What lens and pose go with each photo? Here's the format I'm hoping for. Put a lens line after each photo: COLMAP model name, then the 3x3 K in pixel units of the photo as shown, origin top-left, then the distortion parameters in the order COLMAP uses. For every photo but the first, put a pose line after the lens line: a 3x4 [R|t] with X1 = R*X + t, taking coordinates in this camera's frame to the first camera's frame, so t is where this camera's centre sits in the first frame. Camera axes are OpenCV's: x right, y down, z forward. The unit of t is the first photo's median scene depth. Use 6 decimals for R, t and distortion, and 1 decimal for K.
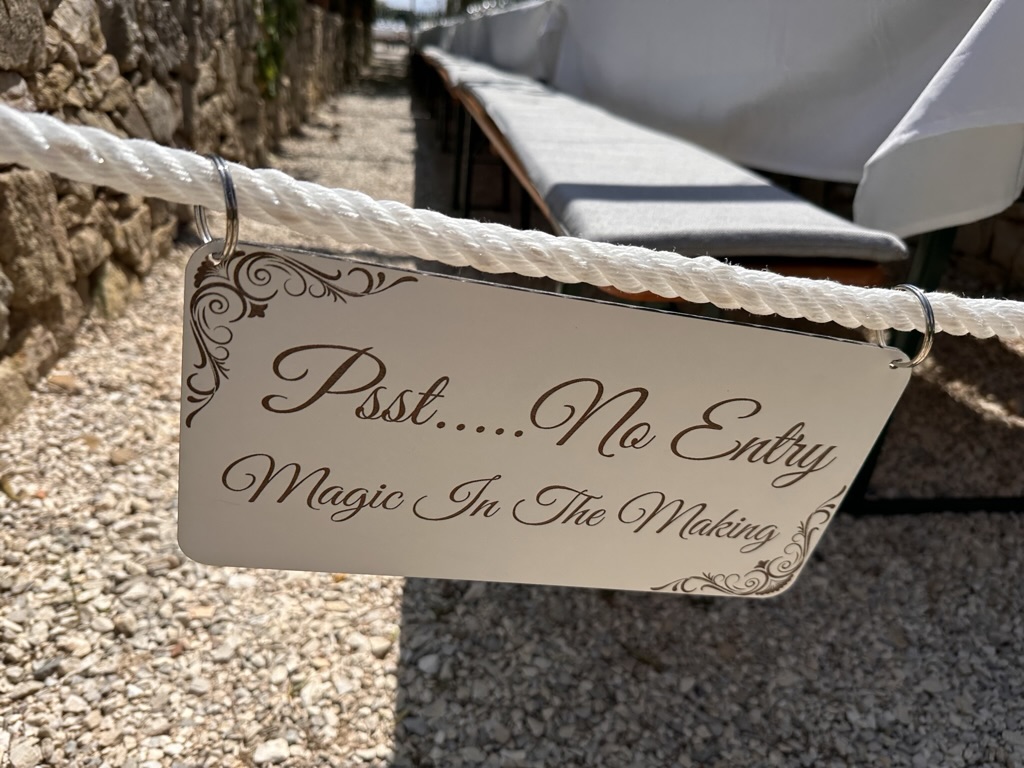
lens RADIAL K [[779.4, 0, 509.6], [0, 779.4, 380.4], [0, 0, 1]] dist [-0.014507, -0.001084]
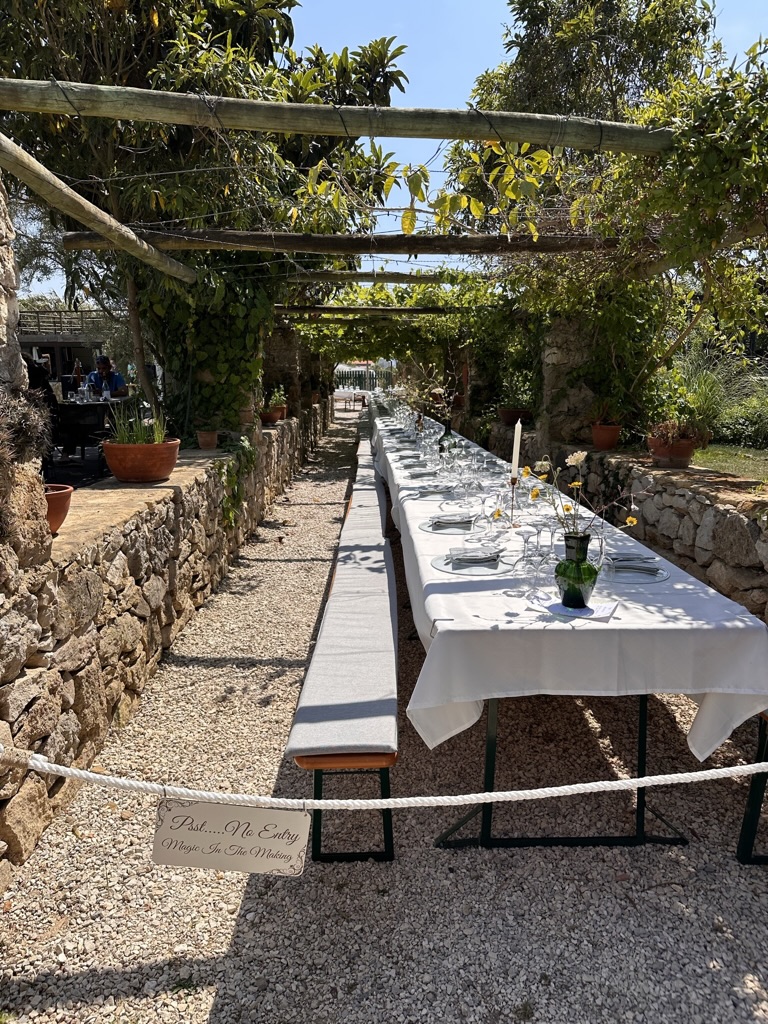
lens RADIAL K [[716.1, 0, 387.3], [0, 716.1, 521.4], [0, 0, 1]] dist [-0.007512, -0.001856]
pose [[0.994740, -0.038088, -0.095089, 0.530986], [0.014008, 0.970160, -0.242062, -0.252329], [0.101472, 0.239457, 0.965590, -1.262696]]
